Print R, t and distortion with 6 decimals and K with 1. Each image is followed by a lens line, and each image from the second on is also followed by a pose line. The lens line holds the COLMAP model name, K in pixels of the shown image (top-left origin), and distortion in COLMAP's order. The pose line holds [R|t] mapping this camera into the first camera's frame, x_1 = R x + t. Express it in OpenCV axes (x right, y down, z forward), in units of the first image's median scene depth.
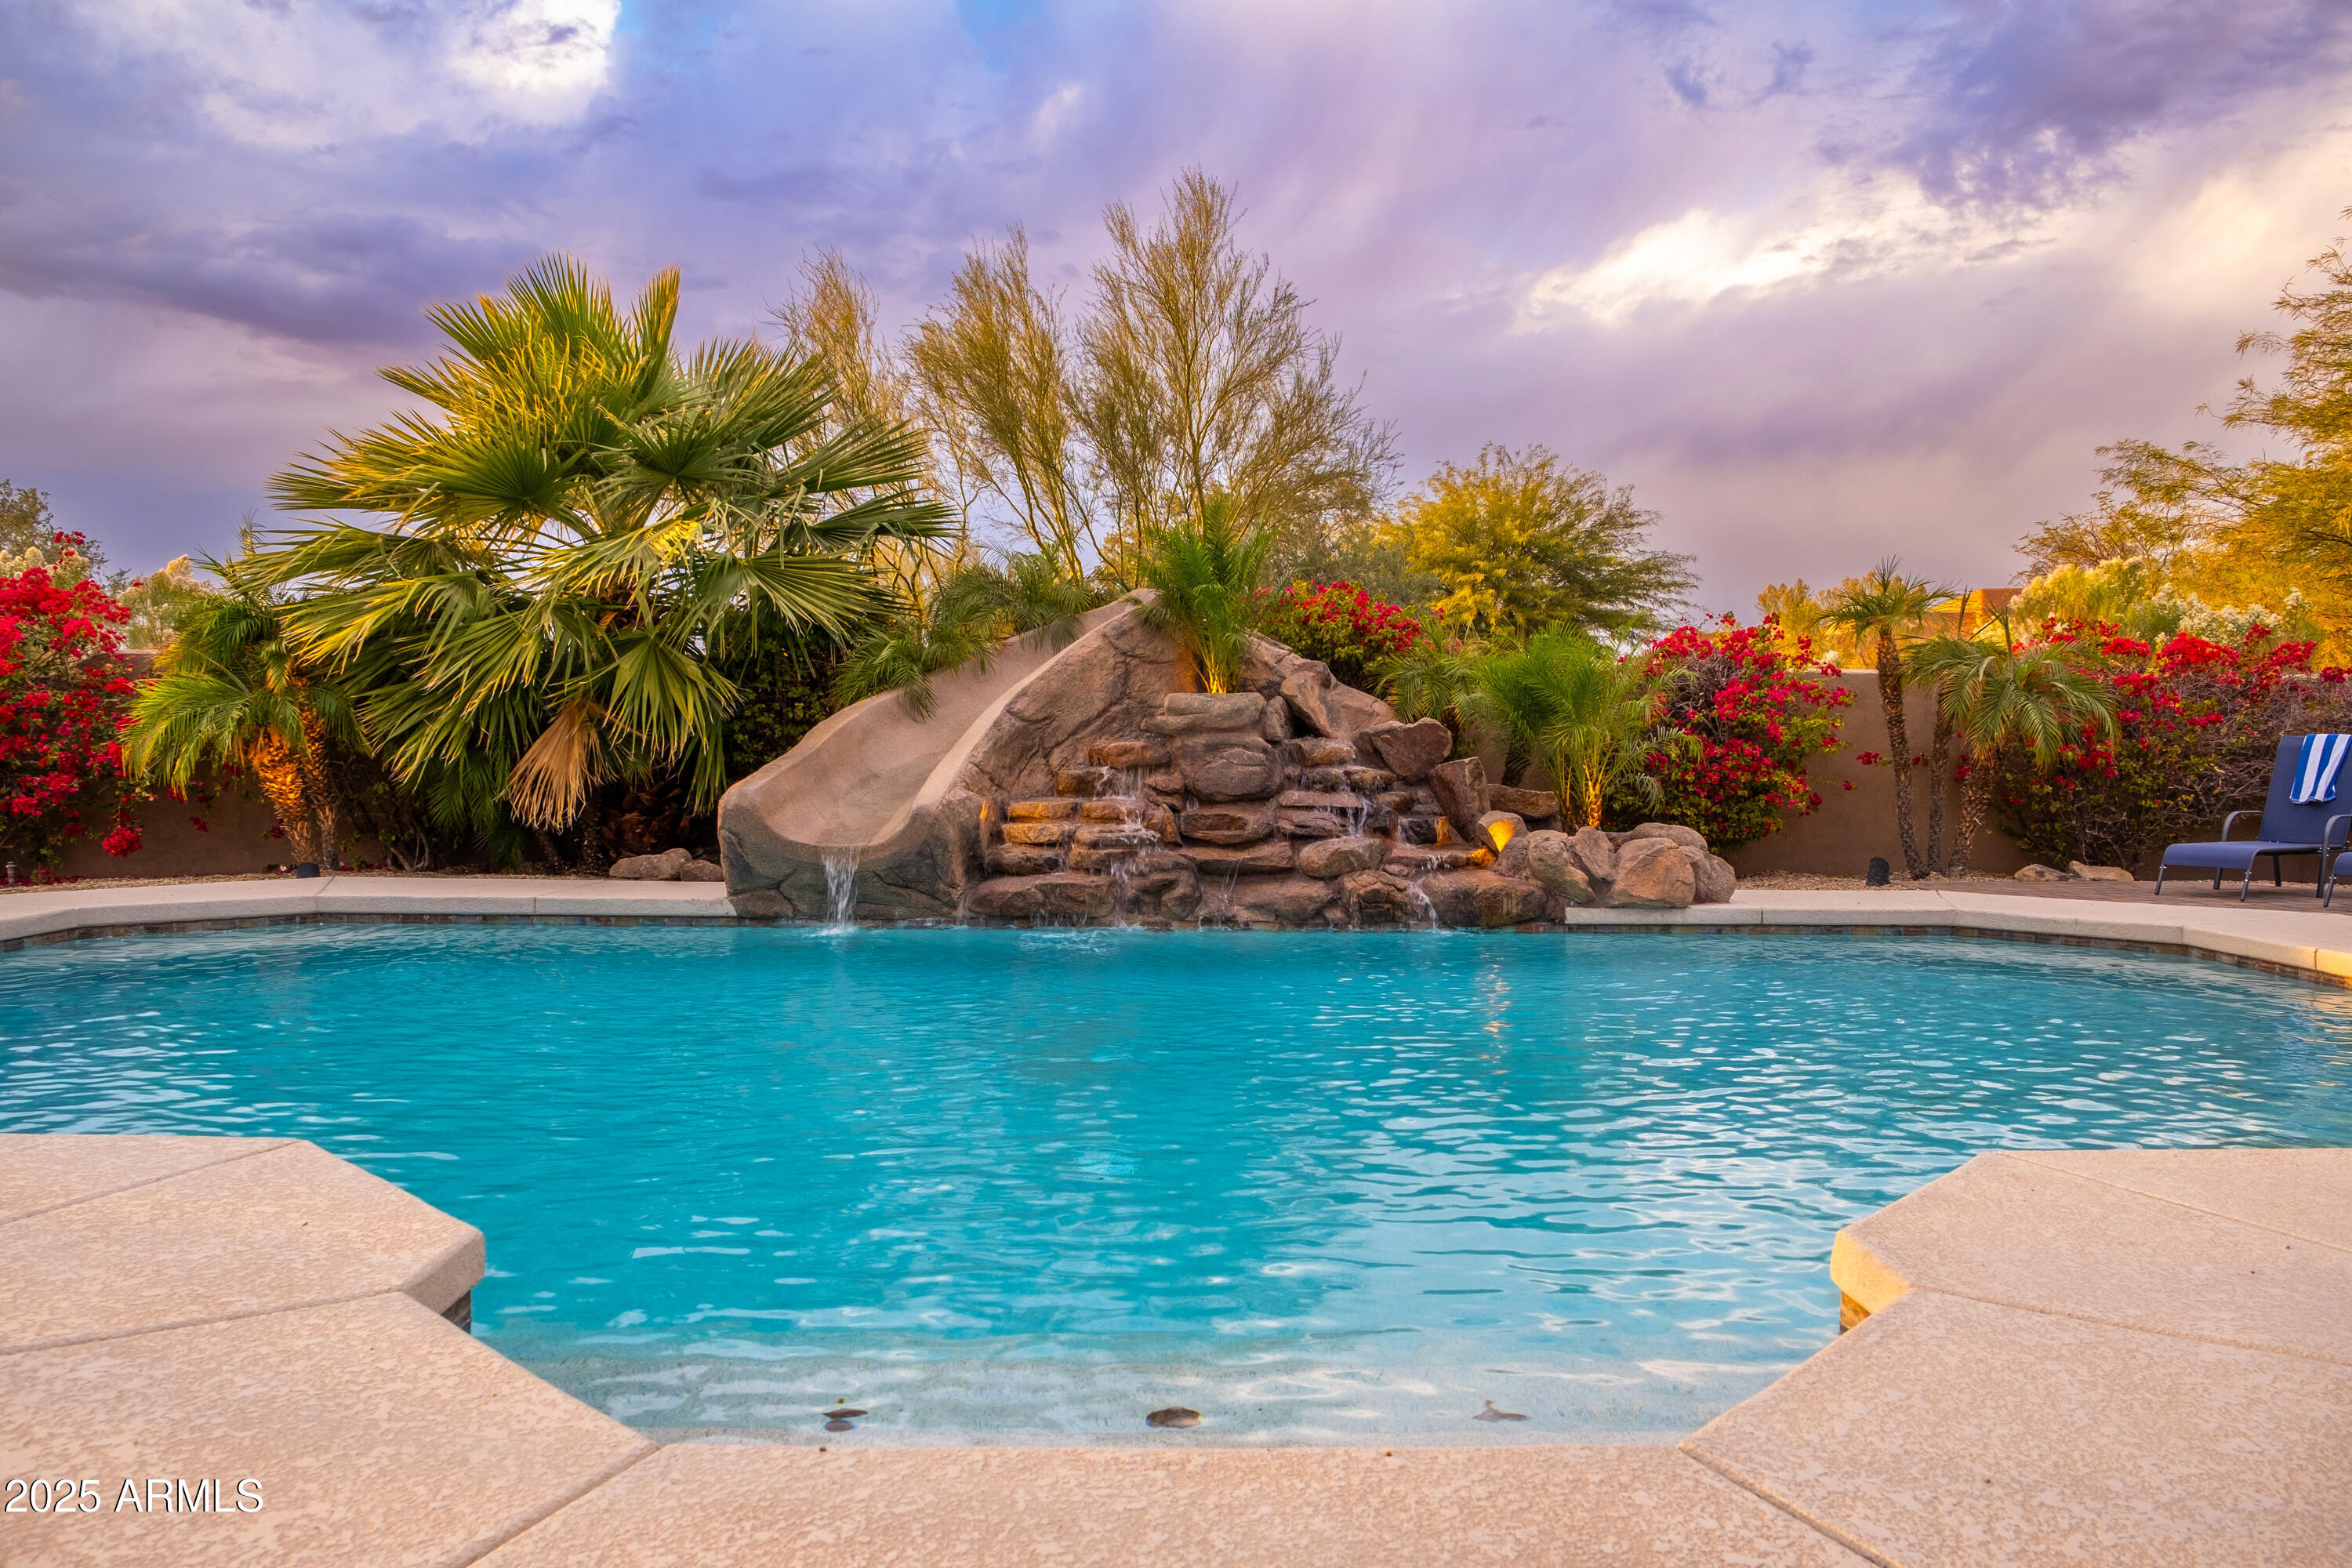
lens RADIAL K [[1618.0, 0, 1176.0], [0, 1618.0, 784.0], [0, 0, 1]] dist [-0.004141, -0.001108]
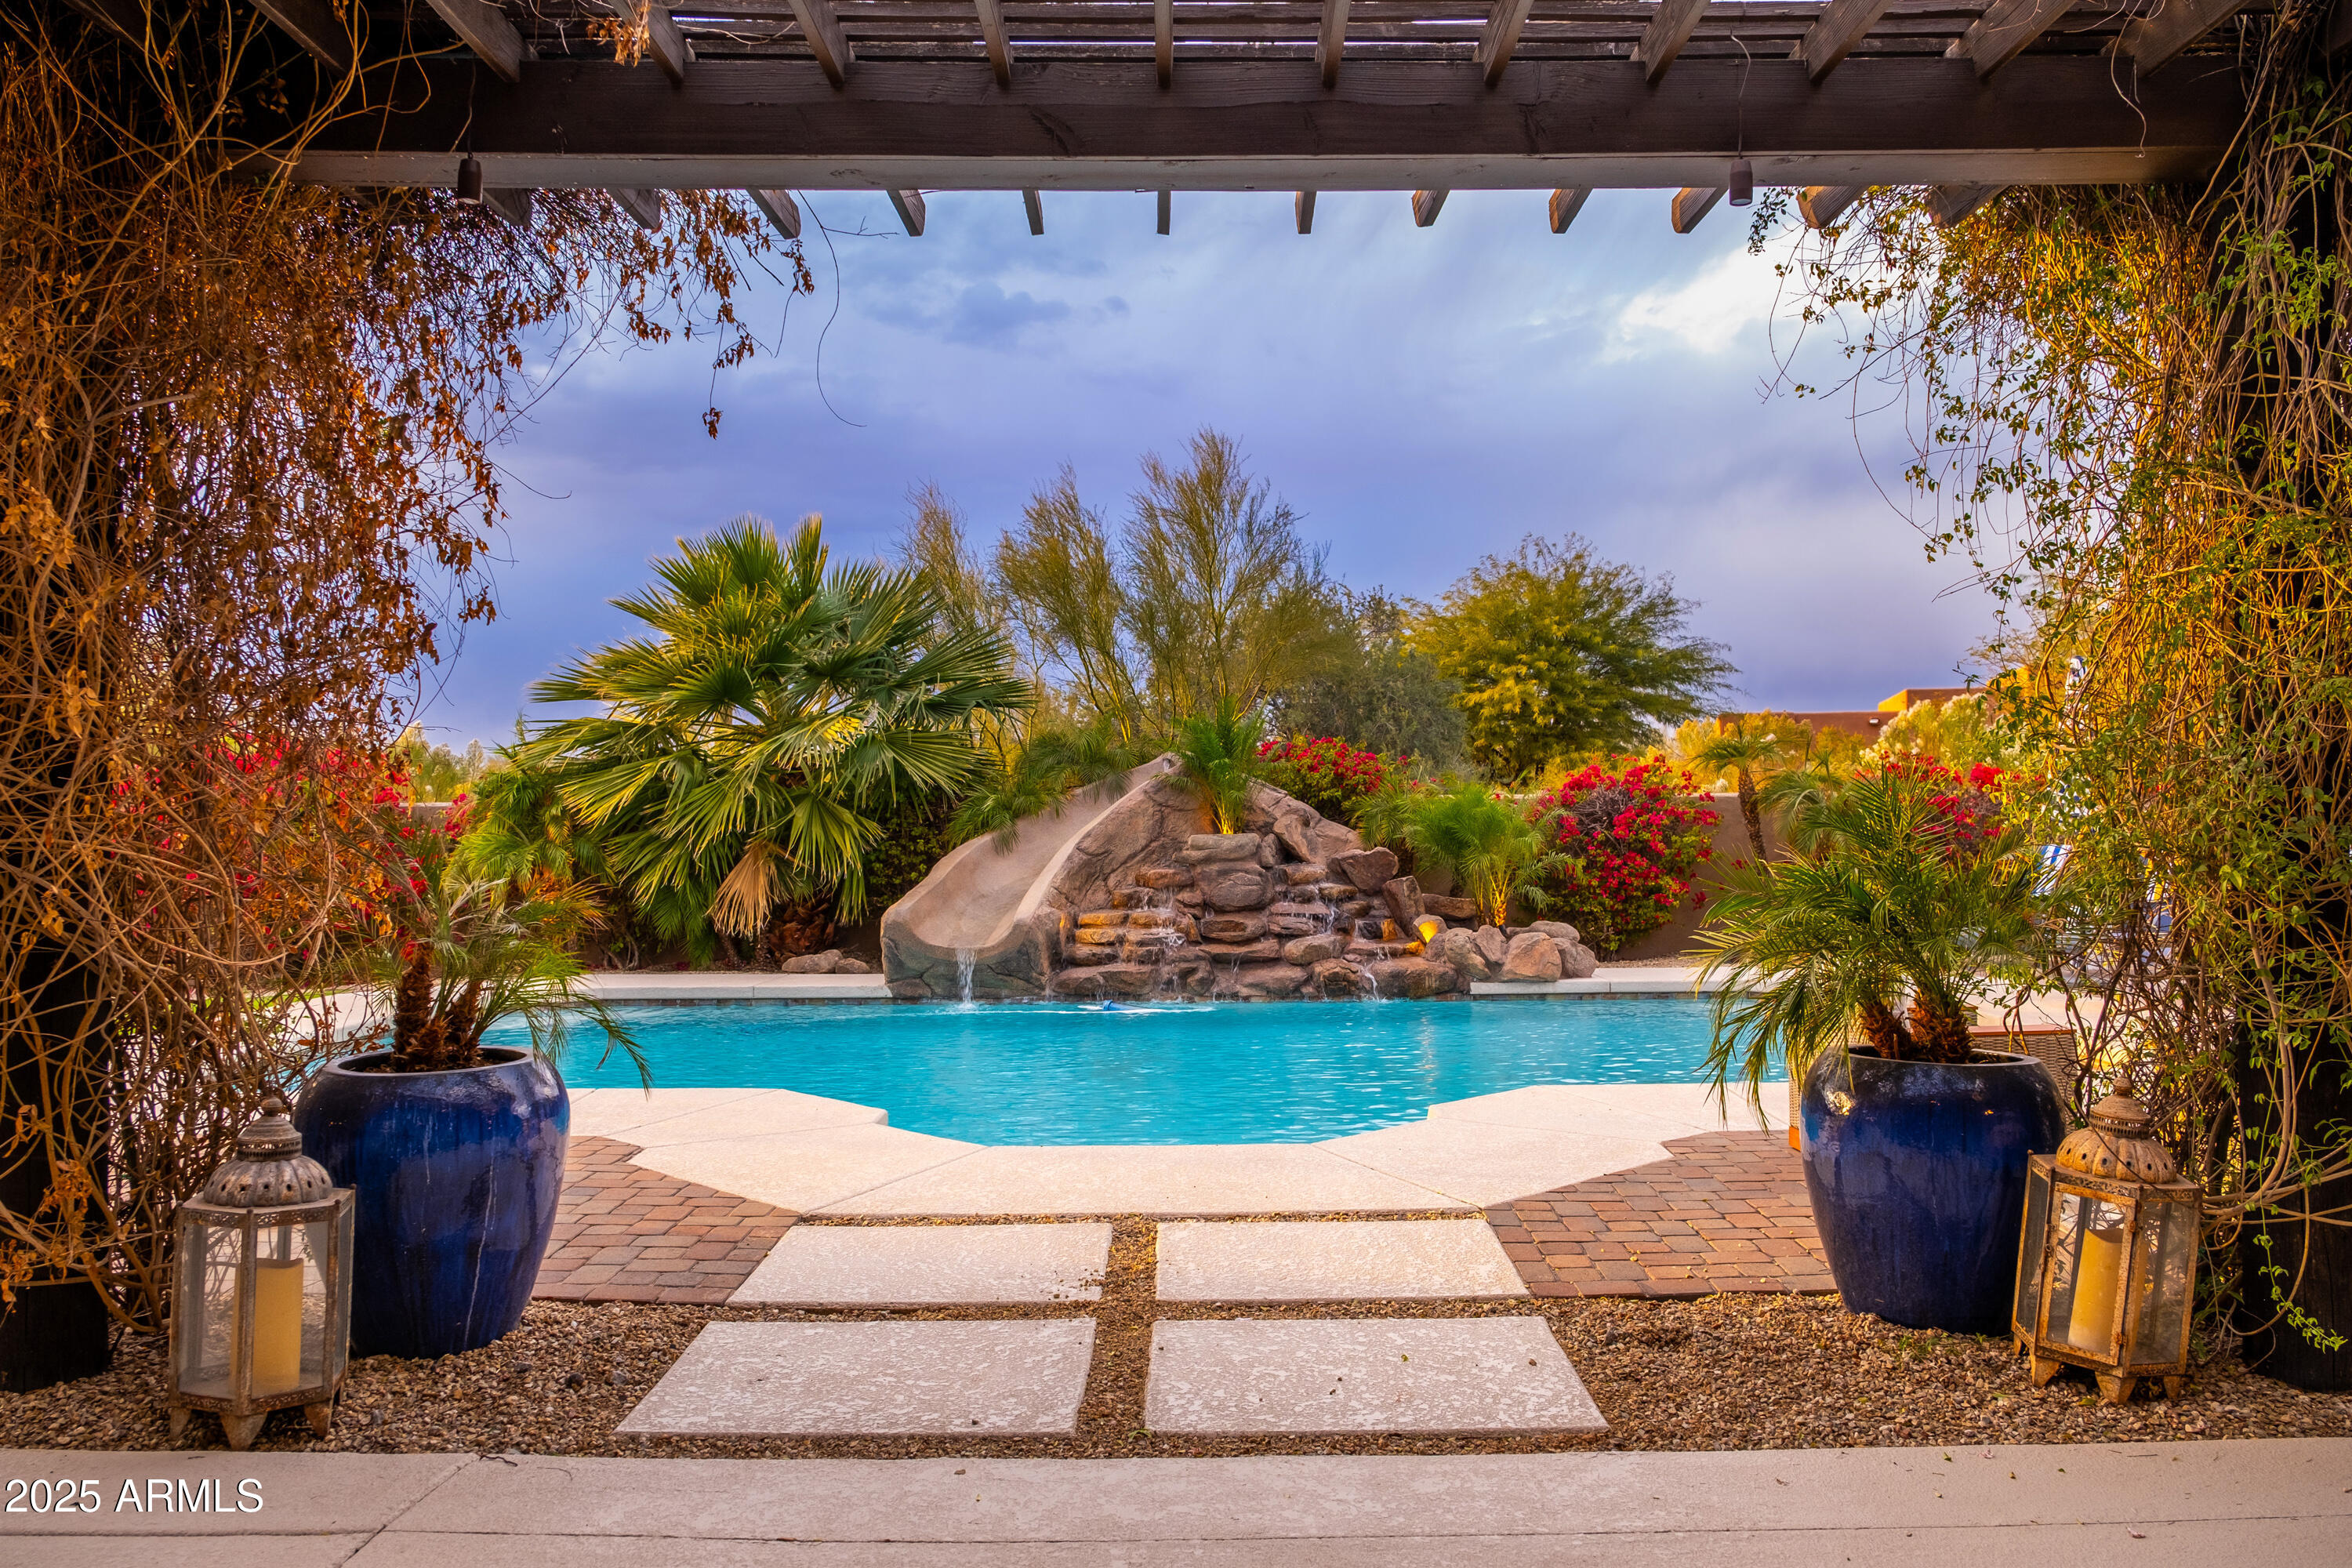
lens RADIAL K [[1765.0, 0, 1176.0], [0, 1765.0, 784.0], [0, 0, 1]] dist [-0.013060, -0.000972]
pose [[0.999129, -0.019165, -0.037054, 0.038657], [0.017478, 0.998820, -0.045312, -0.029653], [0.037878, 0.044625, 0.998285, -0.517722]]
